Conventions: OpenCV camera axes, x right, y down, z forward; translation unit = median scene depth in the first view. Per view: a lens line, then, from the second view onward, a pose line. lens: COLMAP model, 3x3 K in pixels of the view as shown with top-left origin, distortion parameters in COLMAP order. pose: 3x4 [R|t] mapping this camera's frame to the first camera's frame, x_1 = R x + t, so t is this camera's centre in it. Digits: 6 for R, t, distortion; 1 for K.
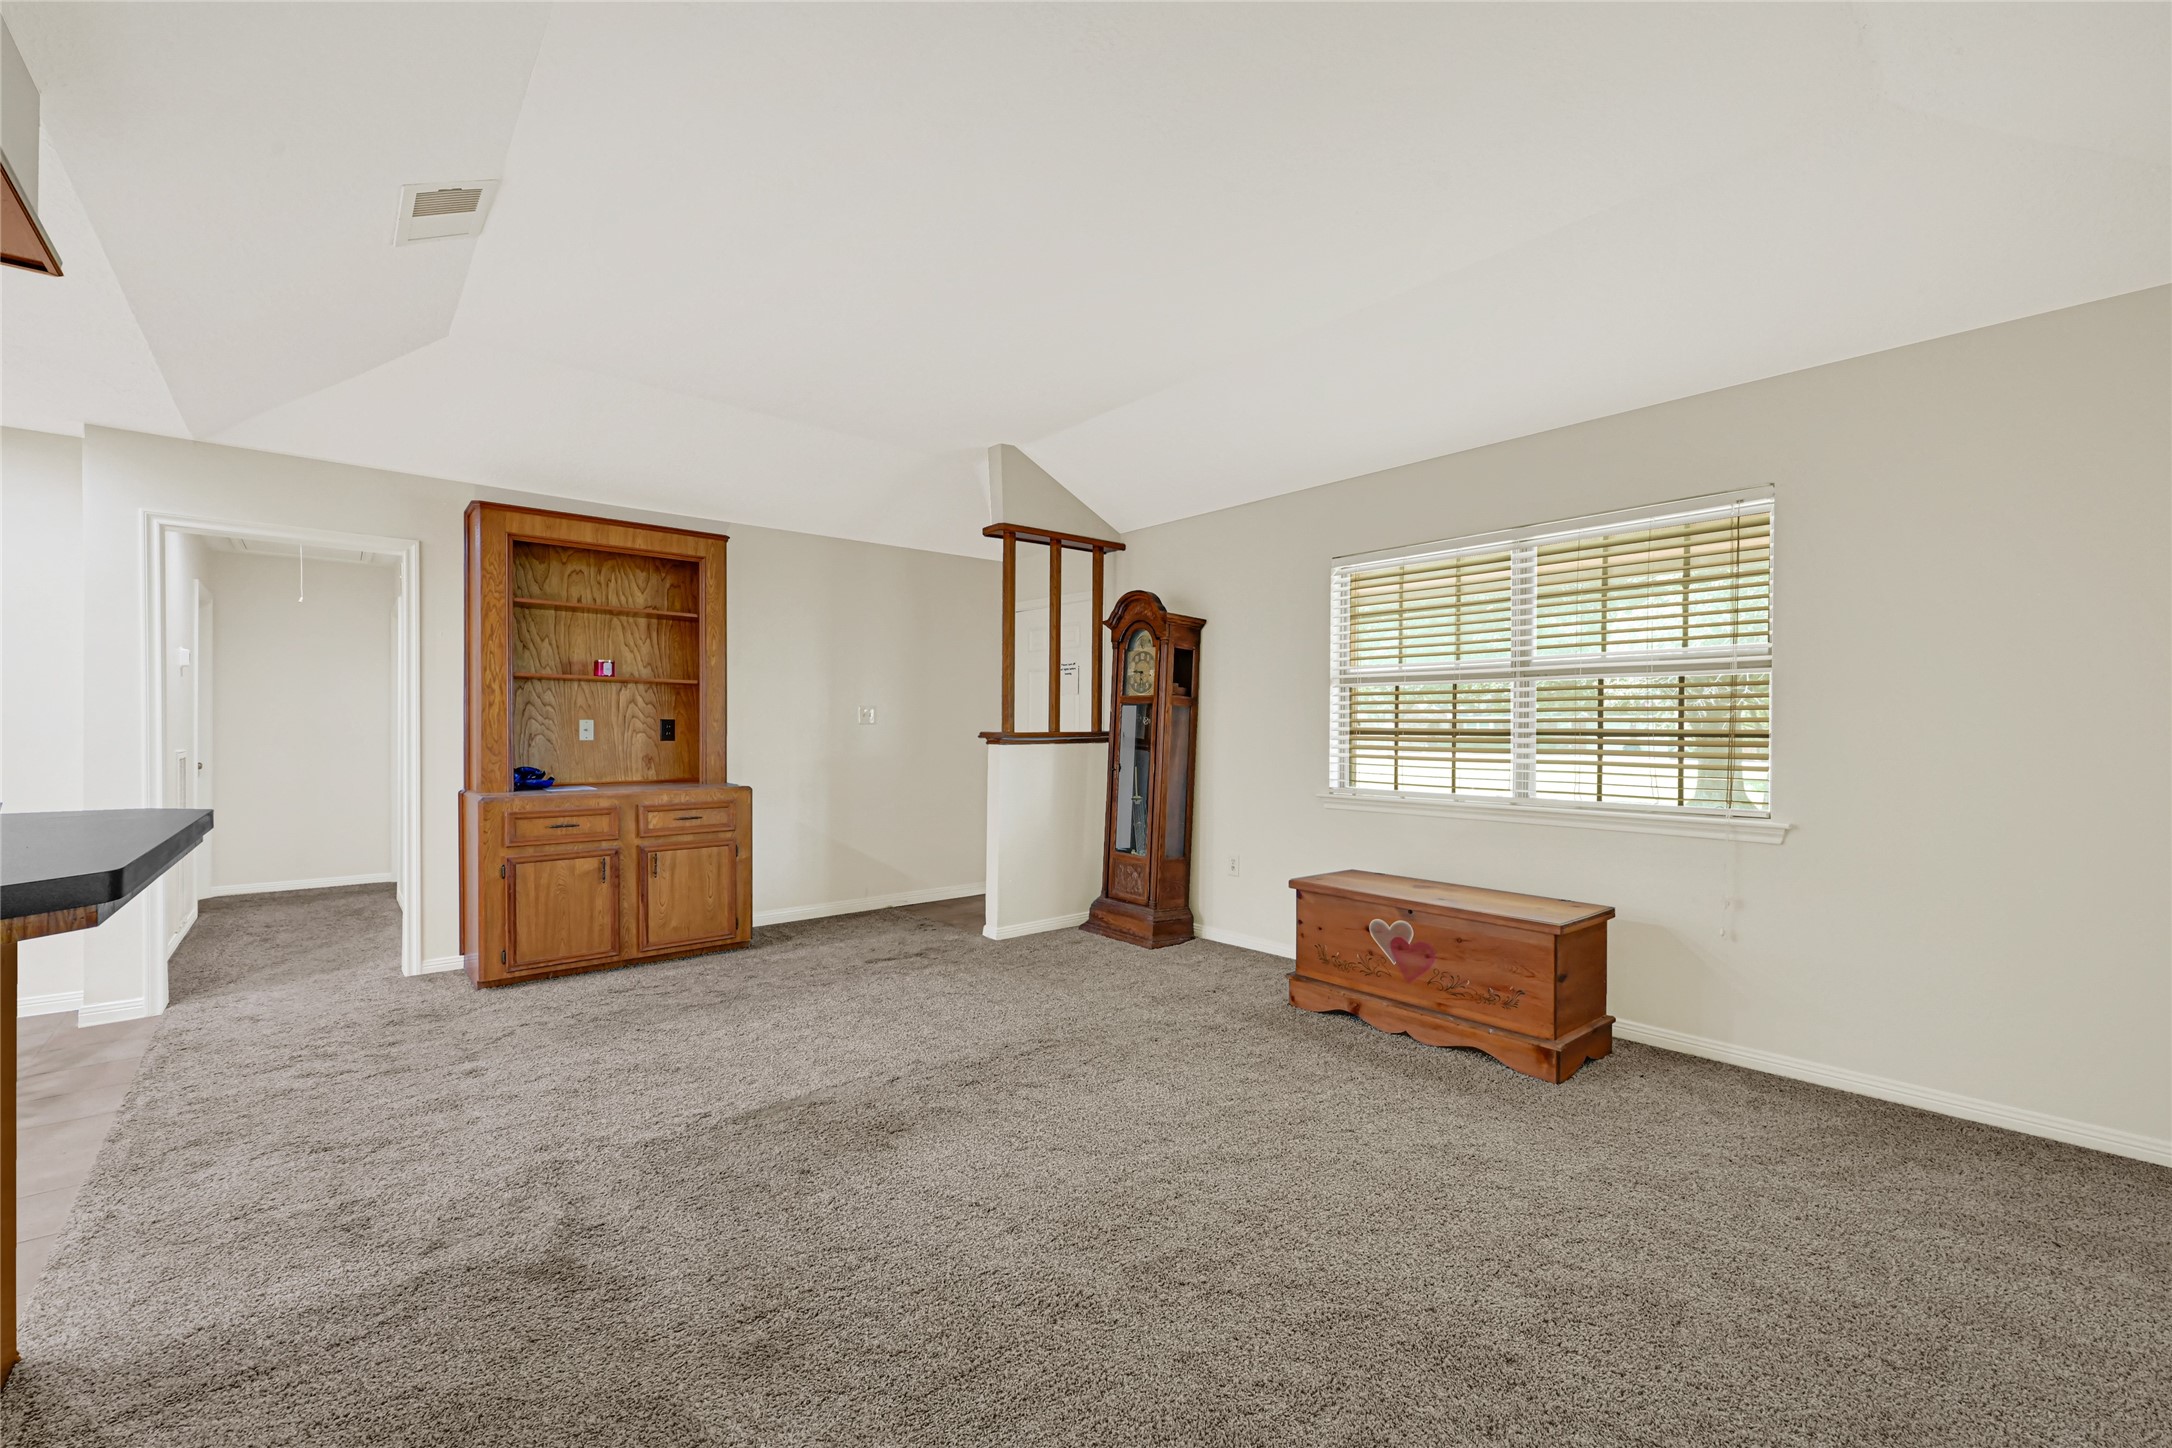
lens RADIAL K [[881.2, 0, 1086.0], [0, 881.2, 724.0], [0, 0, 1]] dist [0.000111, -0.000112]
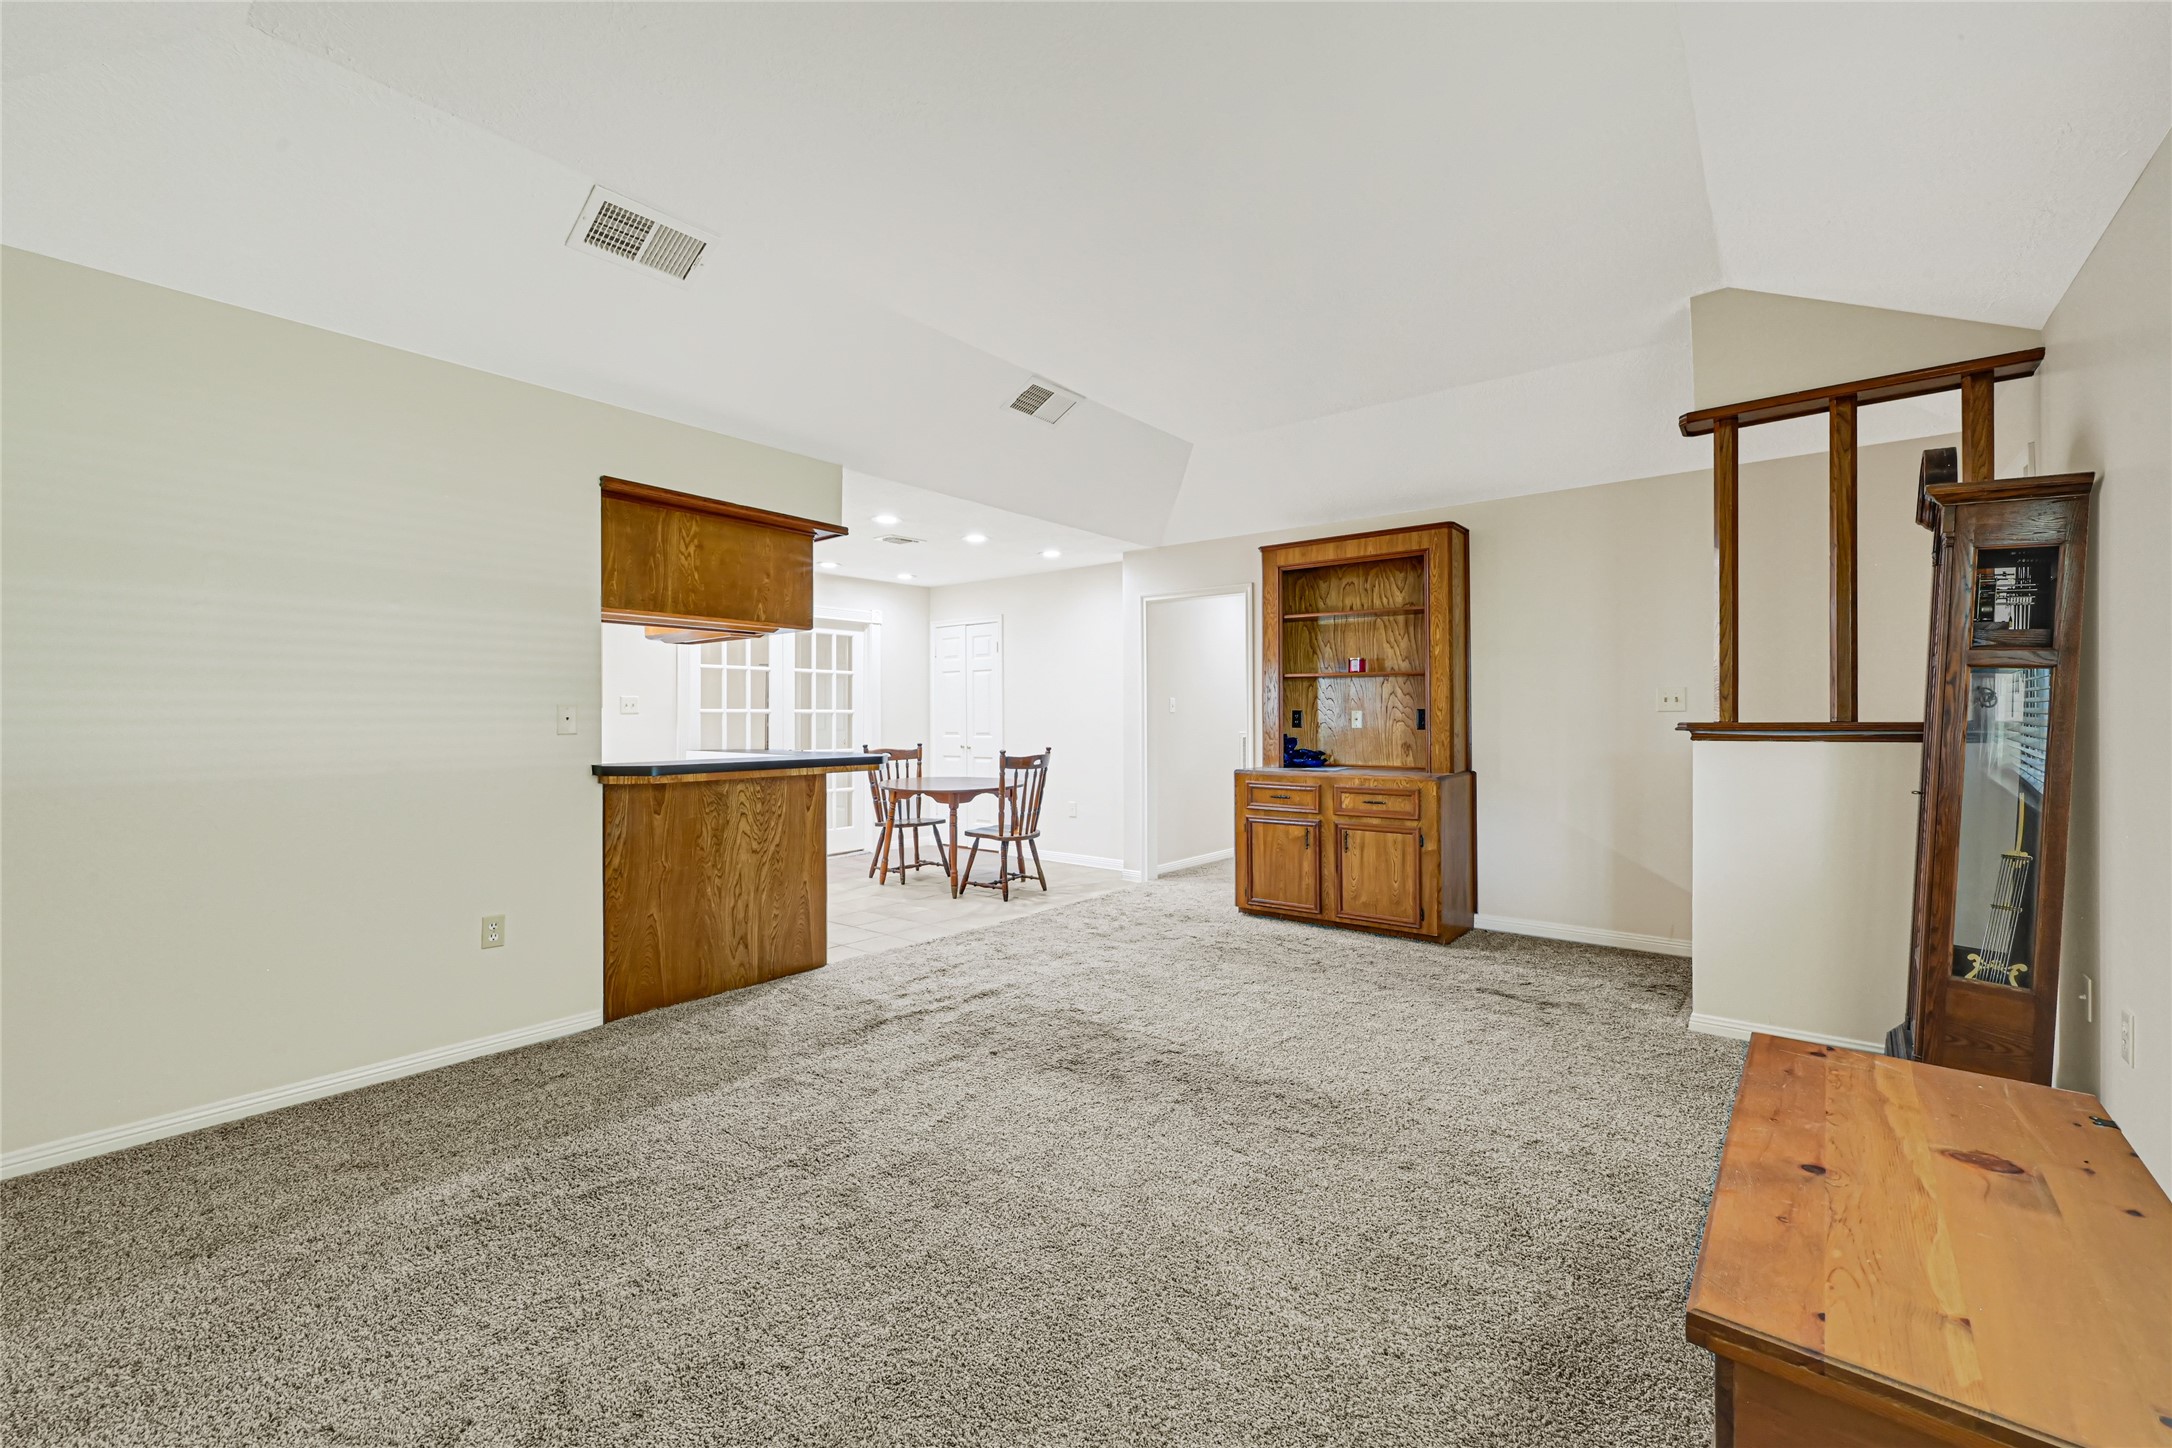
lens RADIAL K [[874.2, 0, 1074.0], [0, 874.2, 709.1], [0, 0, 1]] dist [0.000048, -0.000080]
pose [[0.190086, -0.011329, -0.981702, 0.522468], [0.008098, 0.999917, -0.009971, 0.001854], [0.981734, -0.006055, 0.190162, 0.452927]]
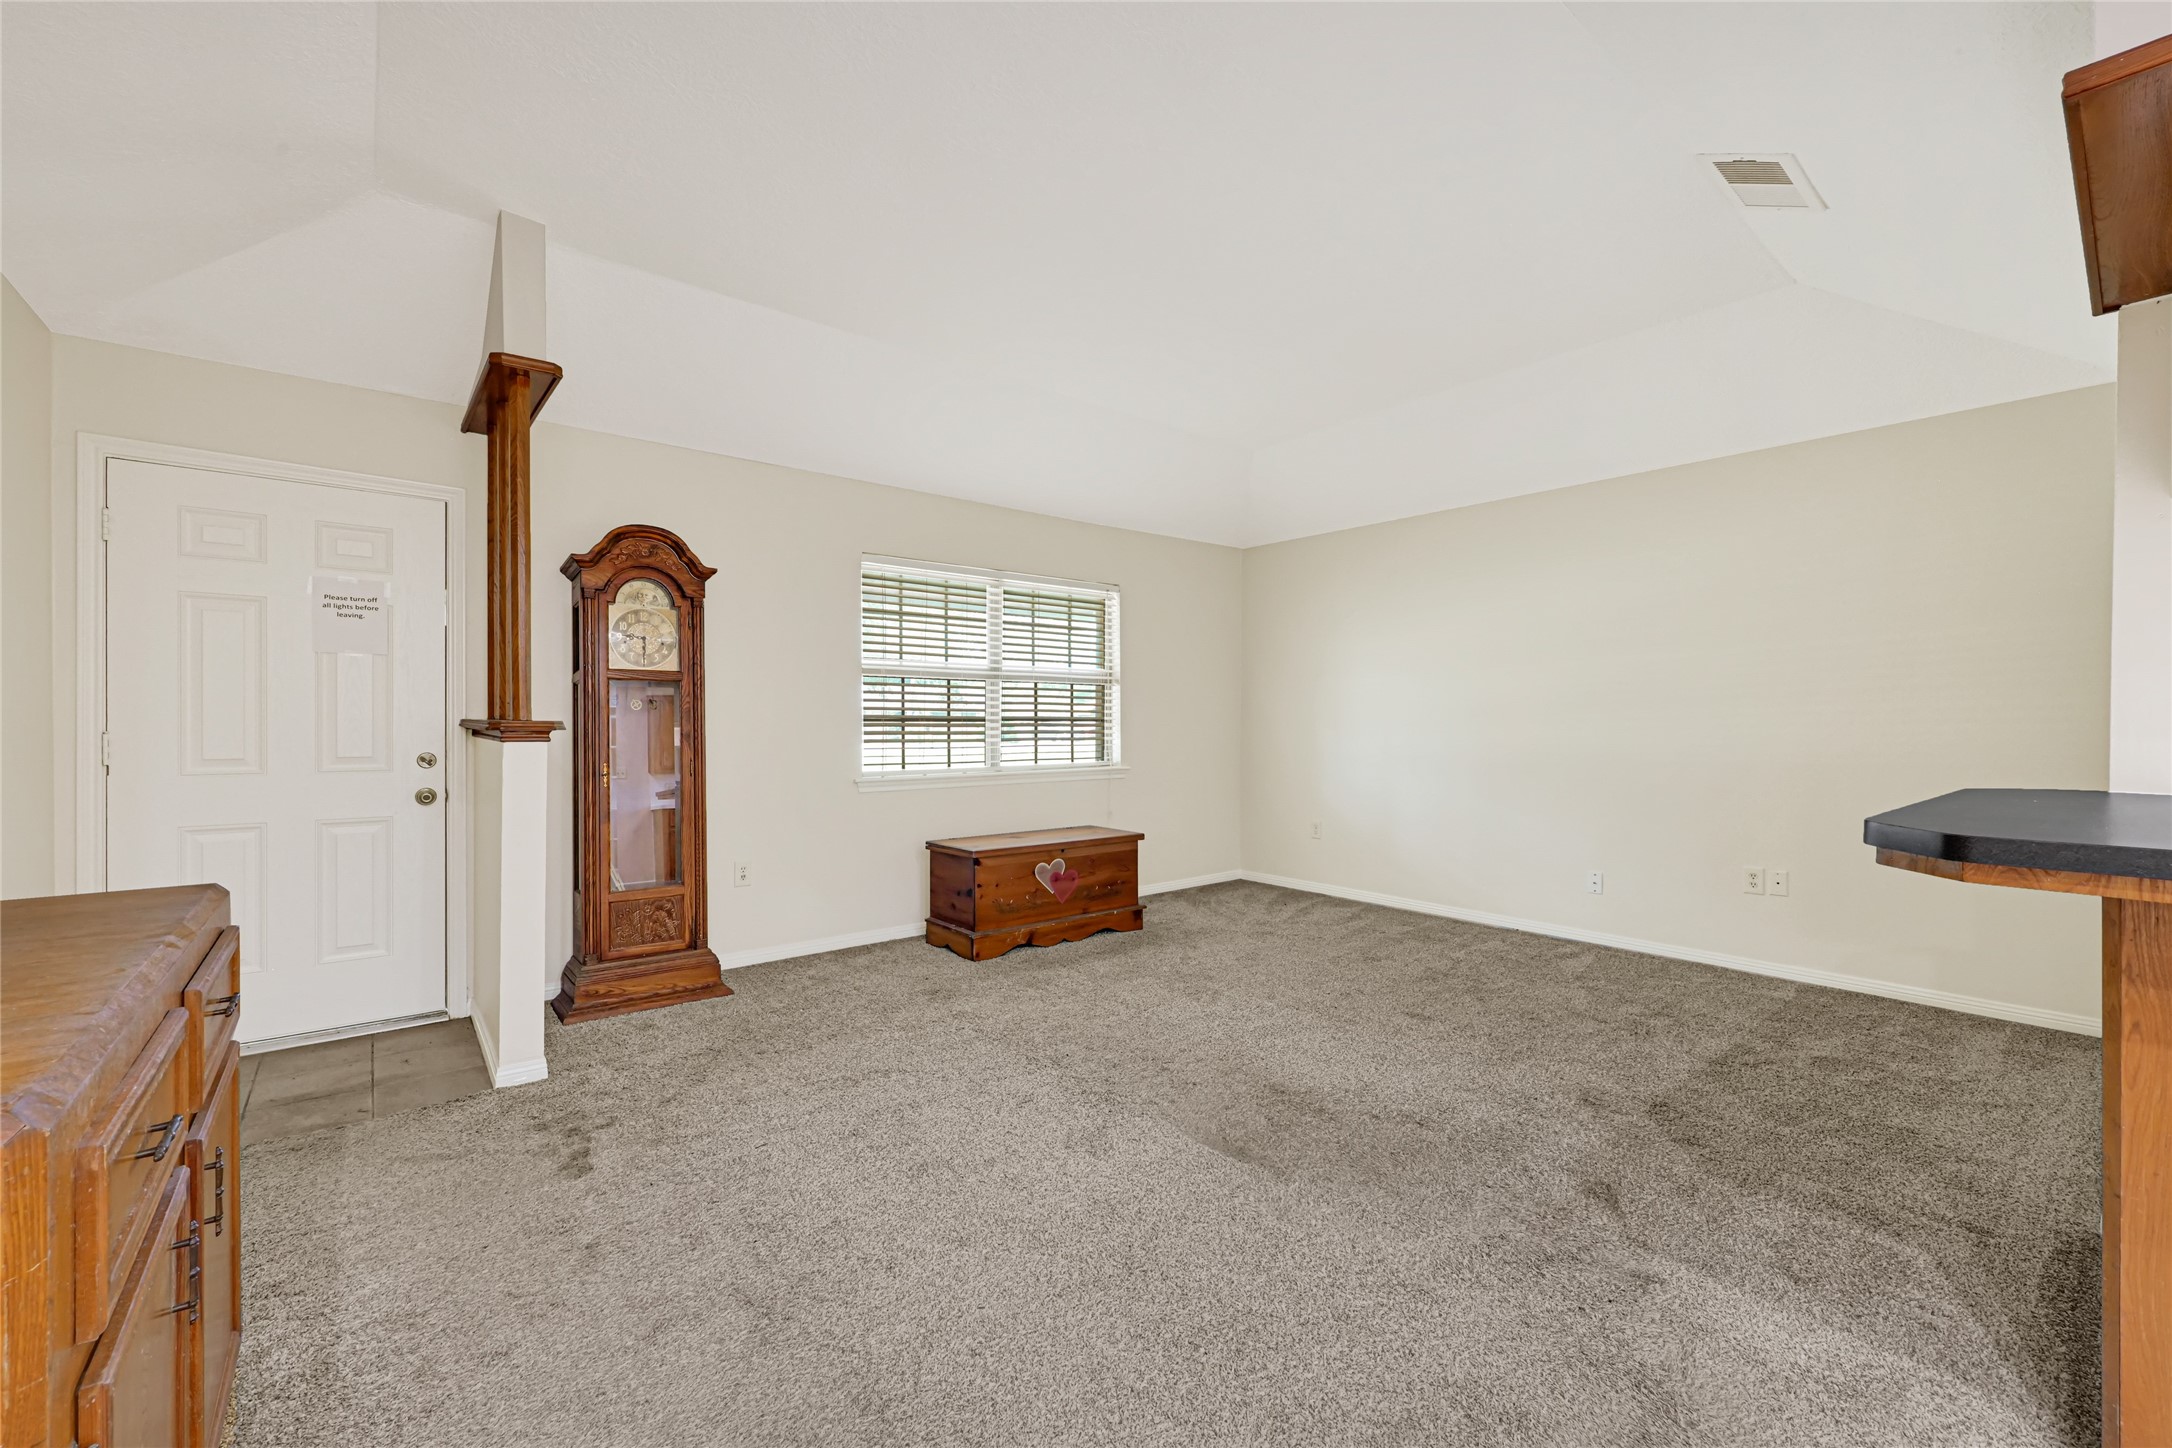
lens RADIAL K [[881.2, 0, 1086.0], [0, 881.2, 724.0], [0, 0, 1]] dist [0.000111, -0.000112]
pose [[0.028318, -0.012295, 0.999523, -0.753684], [-0.016054, 0.999790, 0.012753, -0.002342], [-0.999470, -0.016408, 0.028114, 0.701350]]
